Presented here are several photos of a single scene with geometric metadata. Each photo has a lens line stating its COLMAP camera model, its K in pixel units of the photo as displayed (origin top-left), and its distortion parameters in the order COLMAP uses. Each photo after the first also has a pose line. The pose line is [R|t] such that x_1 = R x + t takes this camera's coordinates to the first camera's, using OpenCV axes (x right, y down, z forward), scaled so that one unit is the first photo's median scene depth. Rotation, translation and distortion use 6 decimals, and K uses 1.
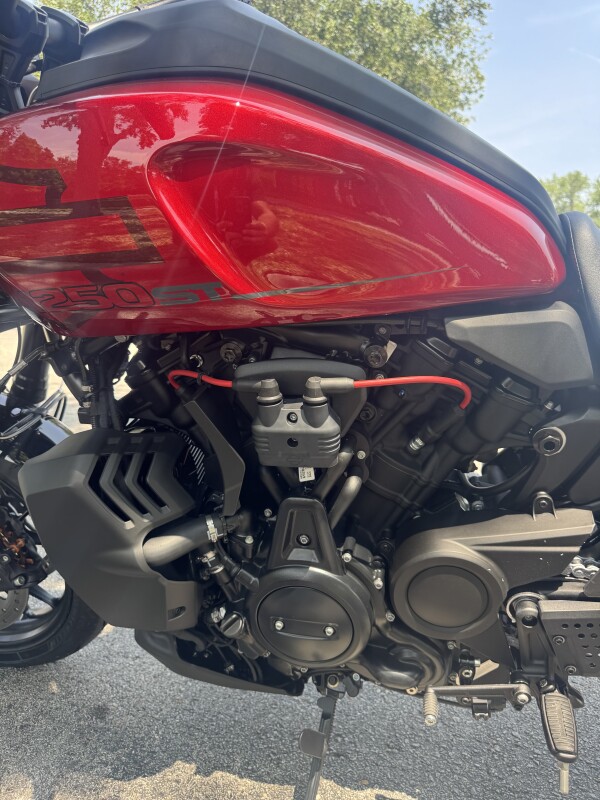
lens RADIAL K [[593.1, 0, 295.7], [0, 593.1, 399.6], [0, 0, 1]] dist [0.028441, -0.030291]
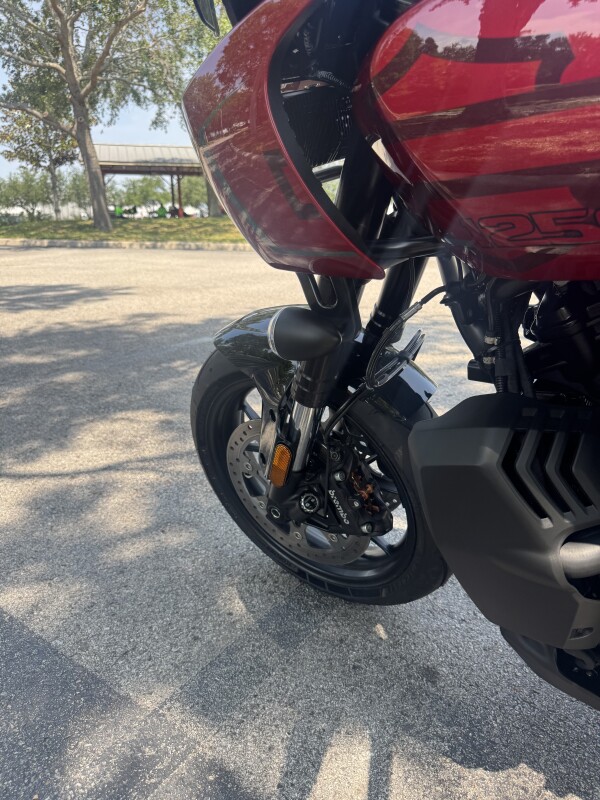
lens RADIAL K [[593.1, 0, 295.7], [0, 593.1, 399.6], [0, 0, 1]] dist [0.028441, -0.030291]
pose [[0.898469, 0.120914, -0.422058, -0.199511], [-0.064091, 0.987152, 0.146369, -0.033766], [0.434333, -0.104458, 0.894675, 0.127205]]
